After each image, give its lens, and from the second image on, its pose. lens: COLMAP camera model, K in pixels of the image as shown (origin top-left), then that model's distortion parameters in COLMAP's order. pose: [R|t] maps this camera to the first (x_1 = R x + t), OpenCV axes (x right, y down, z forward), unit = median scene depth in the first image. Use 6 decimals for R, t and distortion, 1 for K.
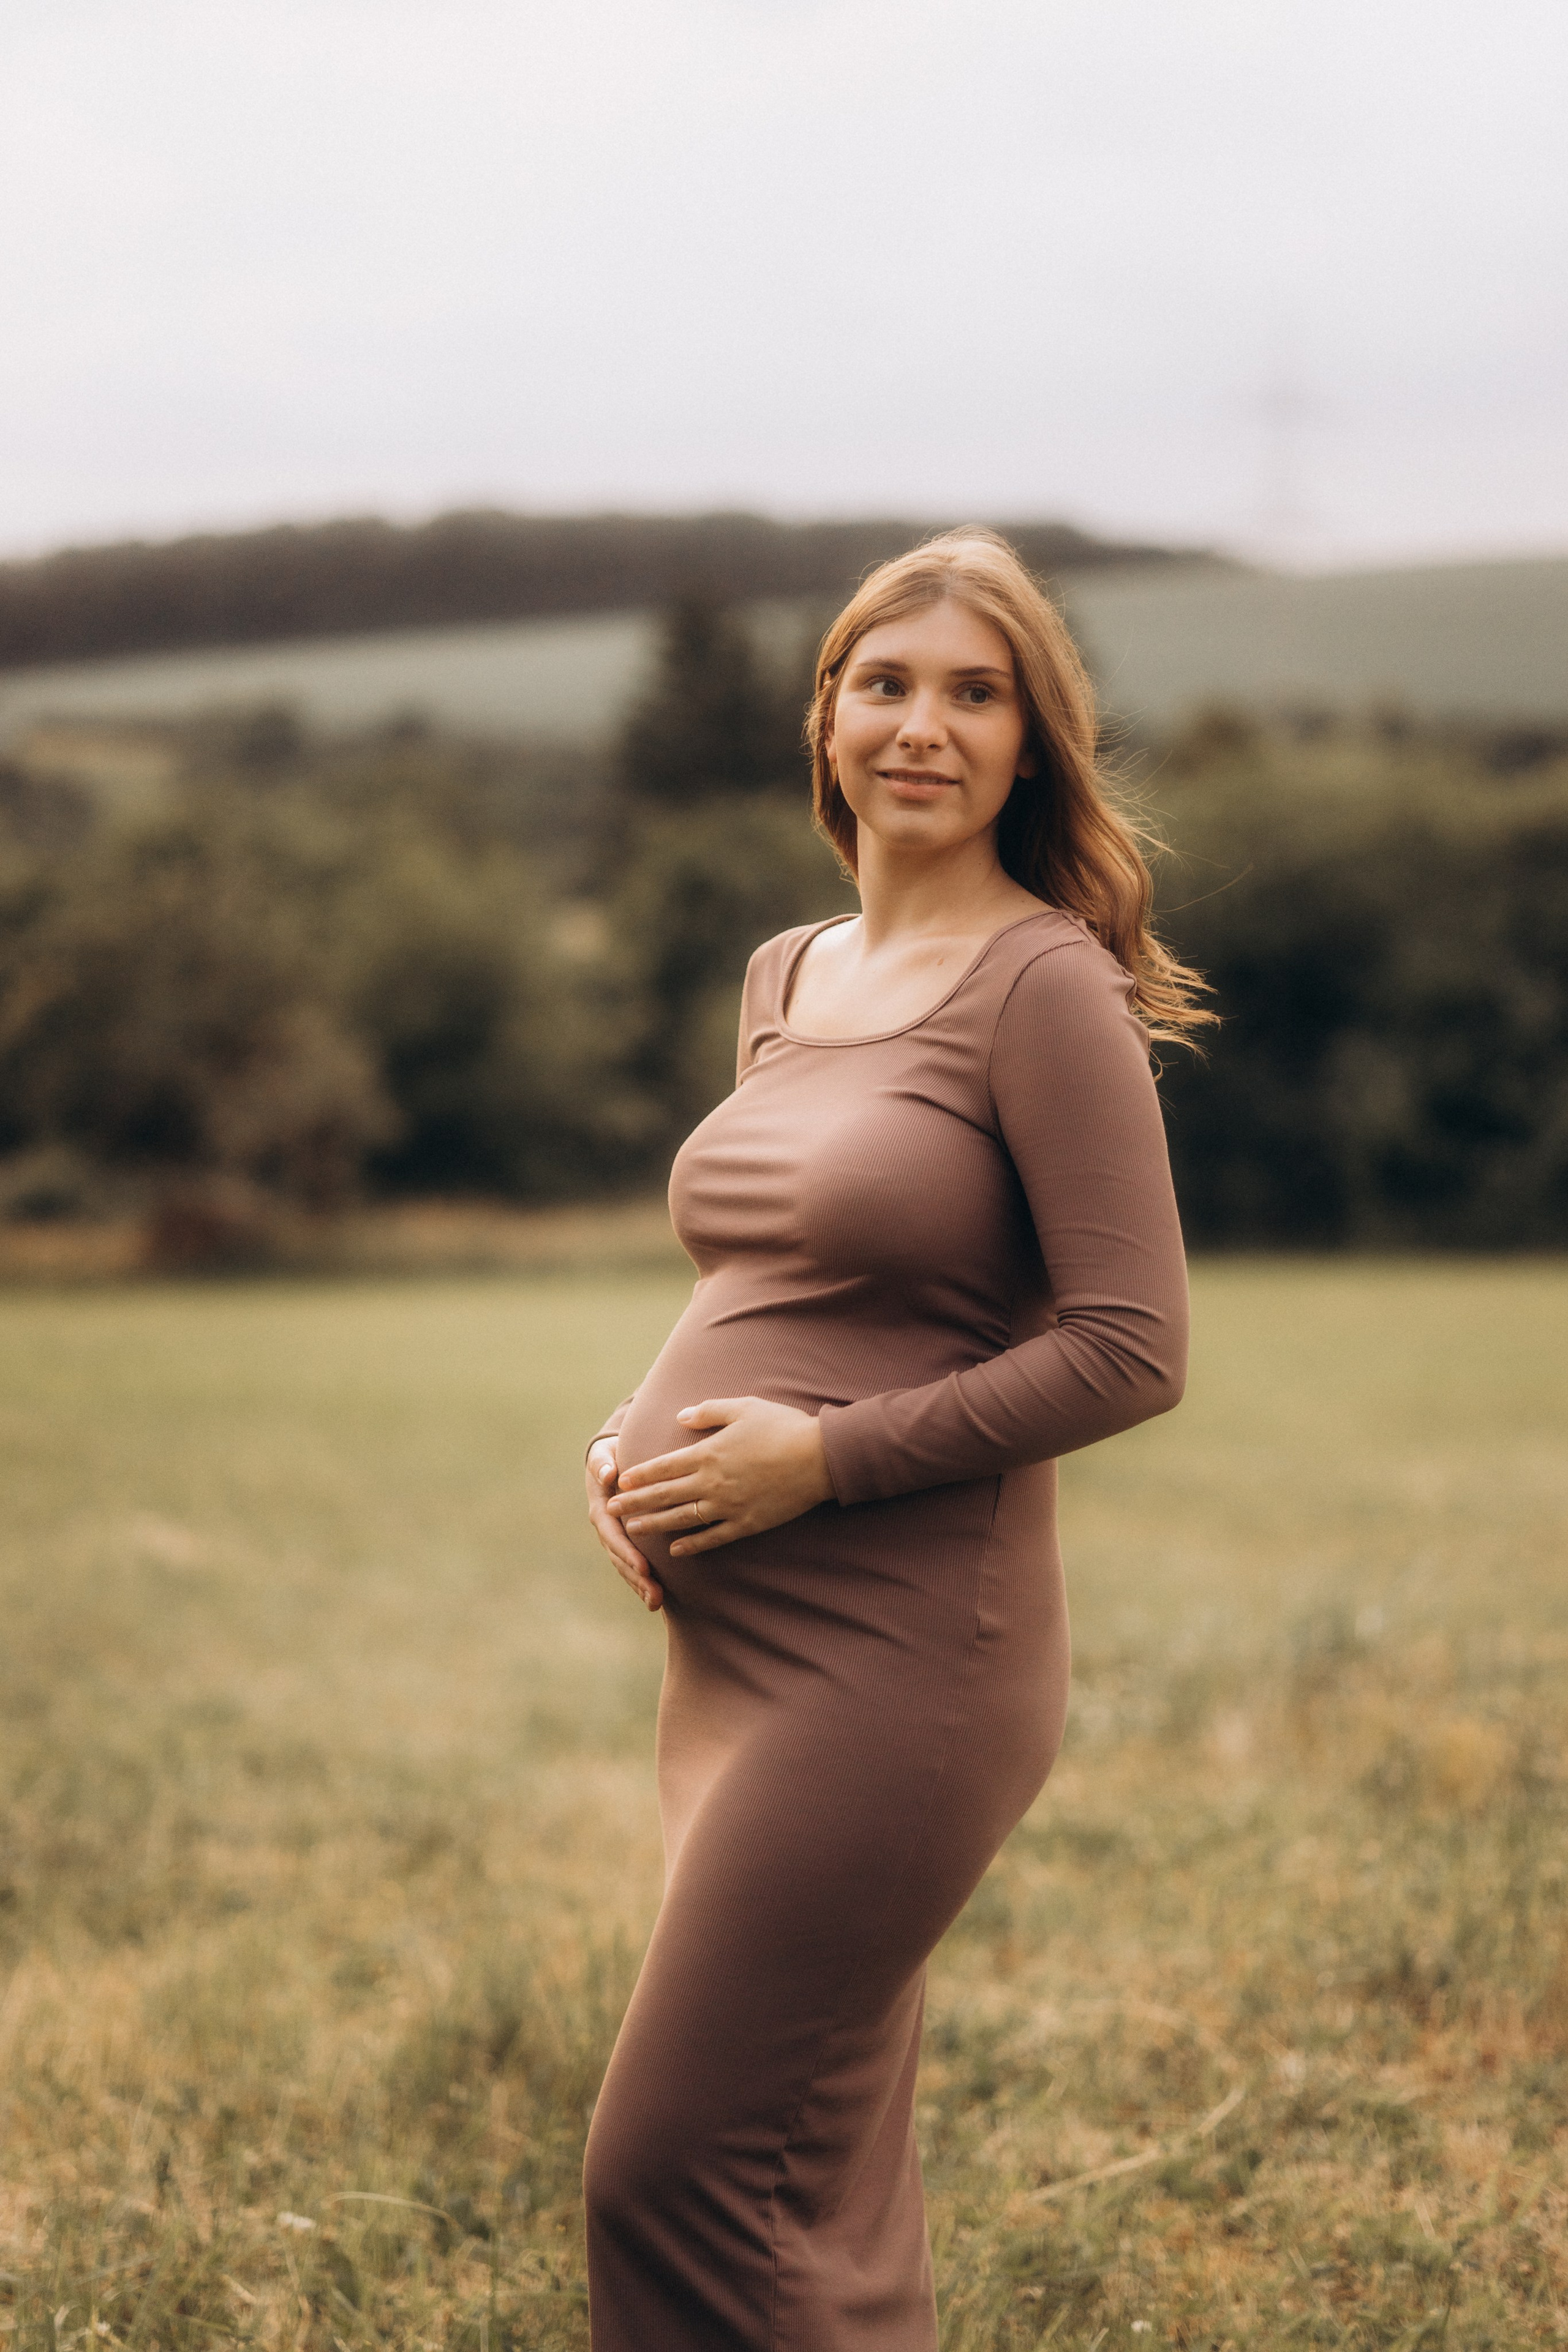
lens RADIAL K [[5822.2, 0, 806.6], [0, 5822.2, 1145.9], [0, 0, 1]] dist [0.895500, 0.000000]
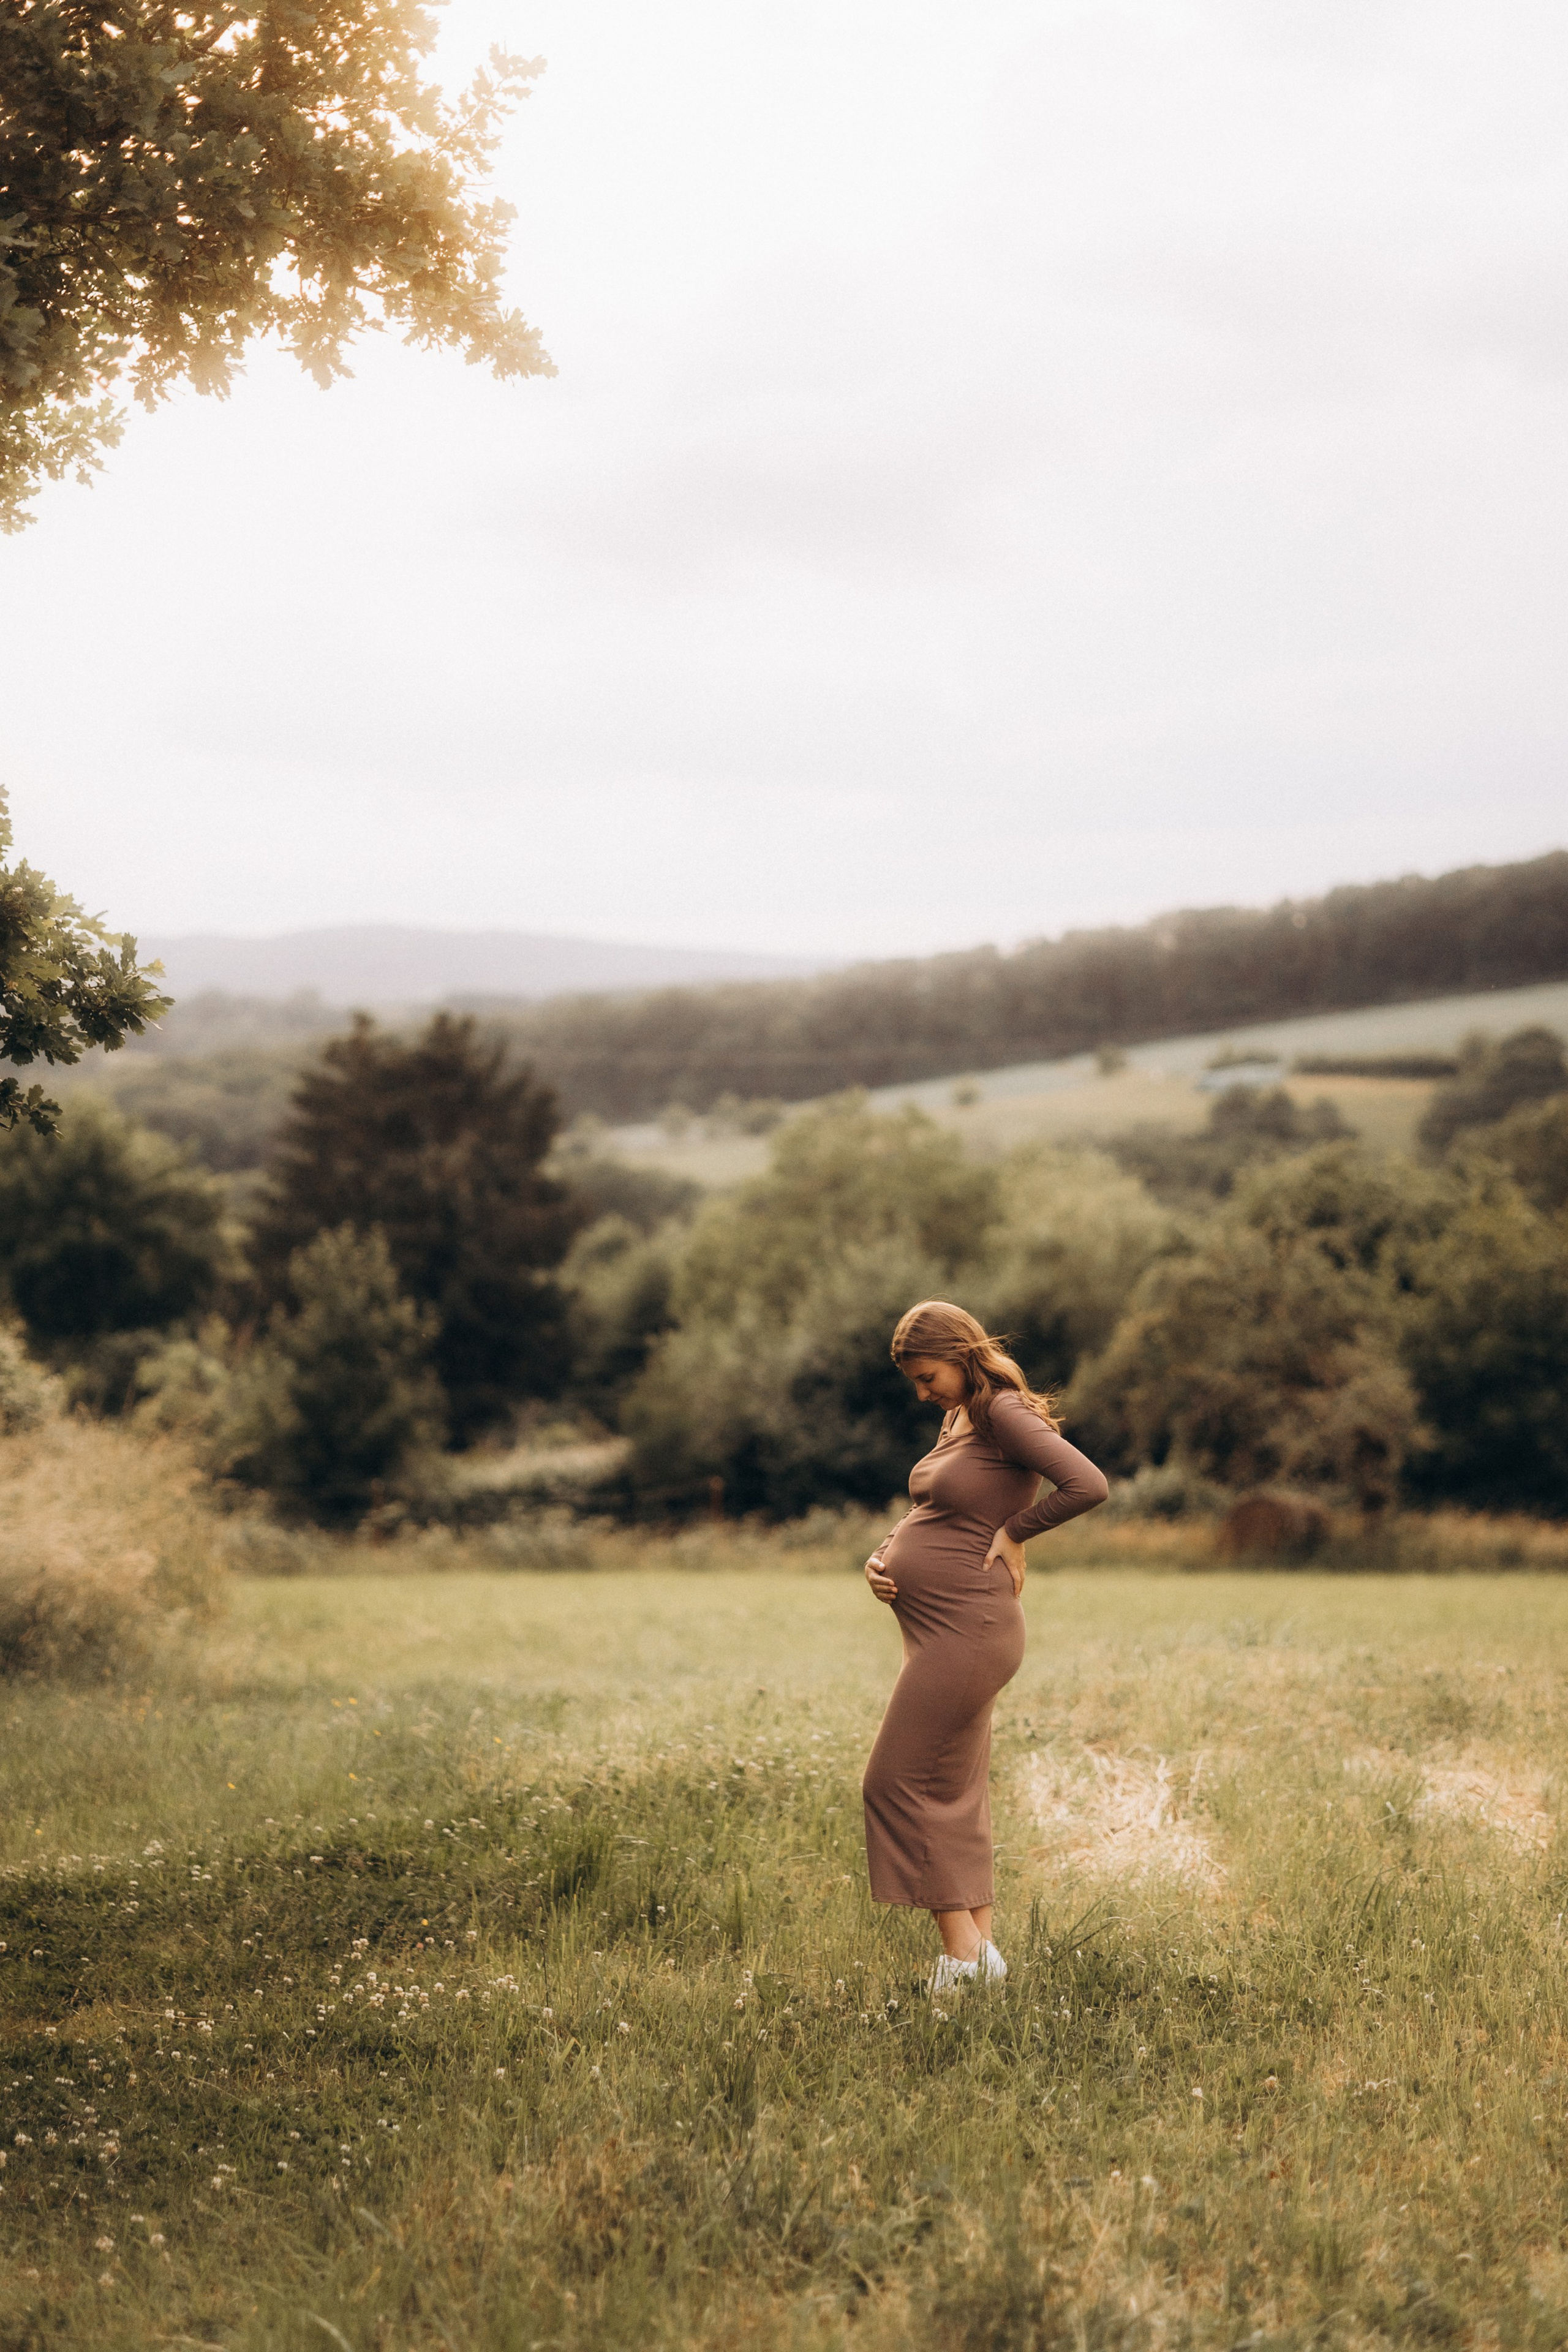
lens RADIAL K [[5822.2, 0, 784.2], [0, 5822.2, 1176.0], [0, 0, 1]] dist [0.895500, 0.000000]
pose [[0.974874, -0.018906, -0.221955, 0.480113], [0.008086, 0.998739, -0.049557, 0.008931], [0.222612, 0.046517, 0.973797, -1.563222]]
